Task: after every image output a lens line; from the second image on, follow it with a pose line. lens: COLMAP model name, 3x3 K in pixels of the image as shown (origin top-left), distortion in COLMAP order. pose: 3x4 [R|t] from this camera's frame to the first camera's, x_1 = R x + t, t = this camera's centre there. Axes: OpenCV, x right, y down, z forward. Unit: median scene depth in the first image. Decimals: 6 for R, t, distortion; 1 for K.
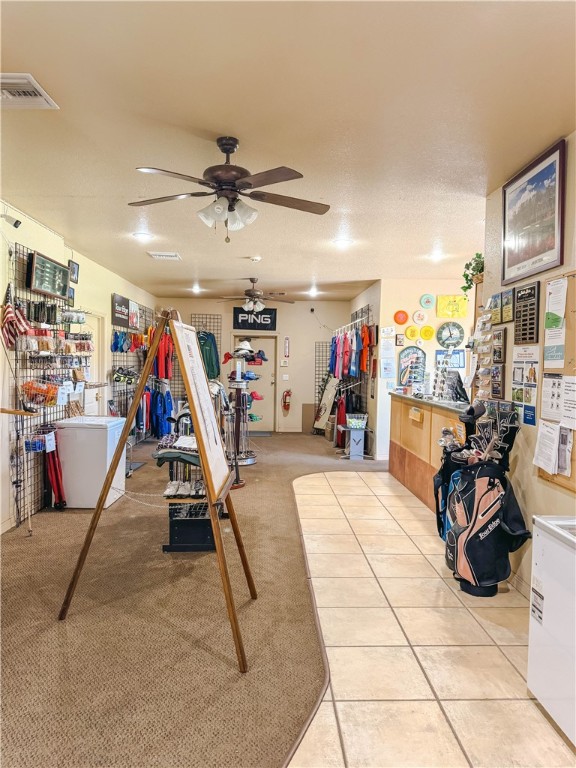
lens RADIAL K [[571.4, 0, 287.8], [0, 571.4, 381.9], [0, 0, 1]] dist [-0.015807, 0.015960]
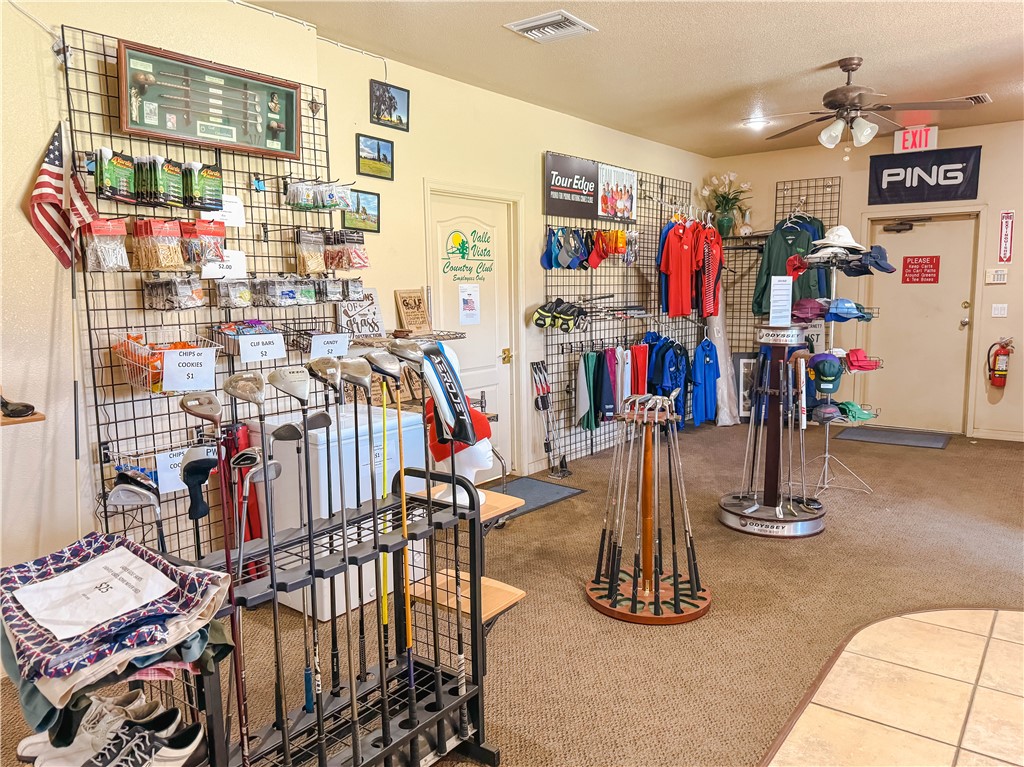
lens RADIAL K [[761.9, 0, 511.1], [0, 761.9, 391.3], [0, 0, 1]] dist [-0.015807, 0.015960]
pose [[0.762476, 0.049955, -0.645085, 0.099966], [0.014753, 0.995413, 0.094522, -0.007754], [0.646848, -0.081588, 0.758242, 0.404368]]
